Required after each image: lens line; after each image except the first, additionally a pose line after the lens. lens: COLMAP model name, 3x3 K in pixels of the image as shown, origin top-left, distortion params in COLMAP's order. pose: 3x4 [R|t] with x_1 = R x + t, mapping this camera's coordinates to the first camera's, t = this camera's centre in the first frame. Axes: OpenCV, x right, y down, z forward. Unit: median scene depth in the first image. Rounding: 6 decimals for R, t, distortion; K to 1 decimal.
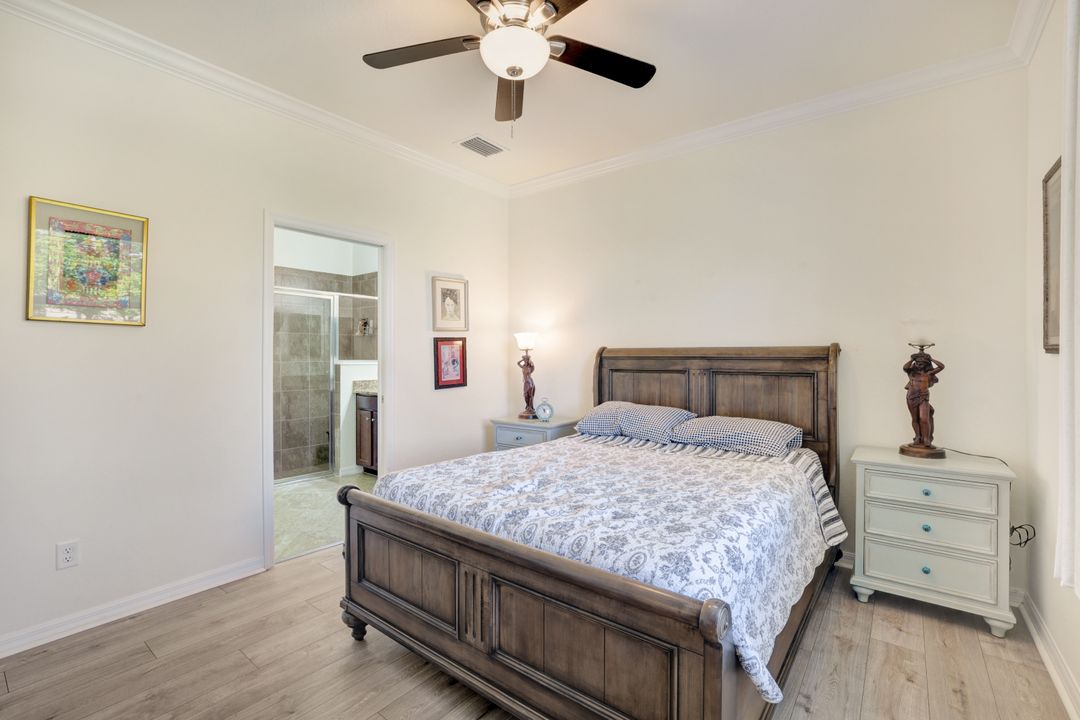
lens RADIAL K [[475.4, 0, 523.1], [0, 475.4, 348.9], [0, 0, 1]] dist [-0.044788, 0.019160]
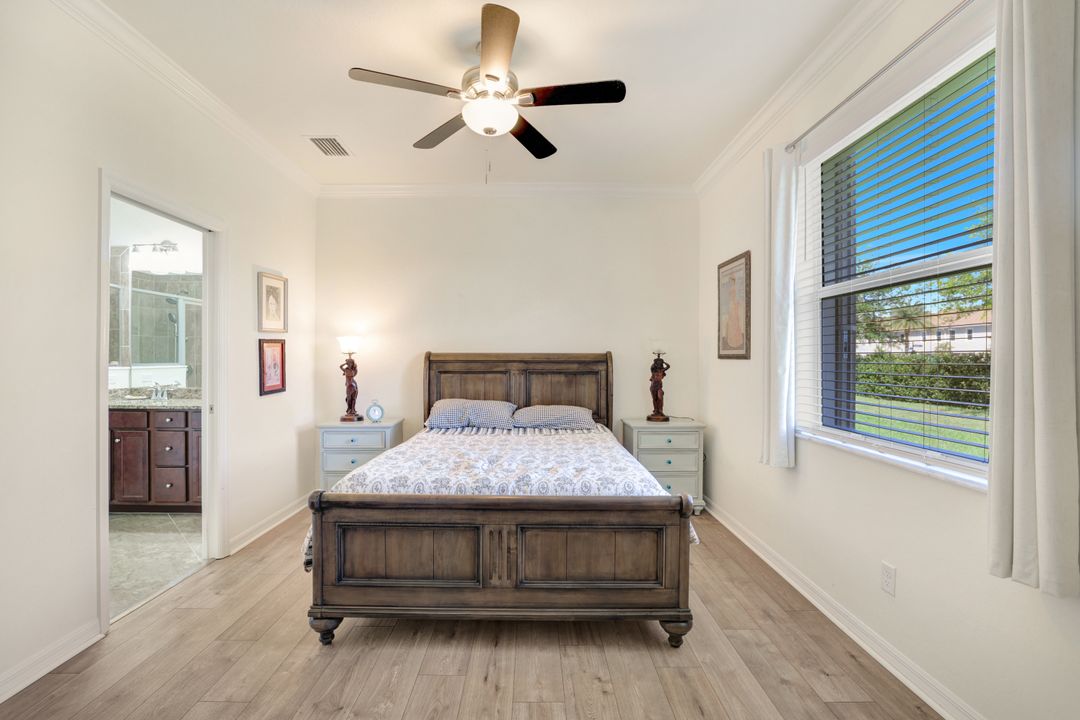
lens RADIAL K [[475.4, 0, 523.1], [0, 475.4, 348.9], [0, 0, 1]] dist [-0.044788, 0.019160]
pose [[0.793772, 0.015162, 0.608027, -0.455741], [-0.011188, 0.999884, -0.010328, -0.001640], [-0.608113, 0.001396, 0.793849, -0.033291]]
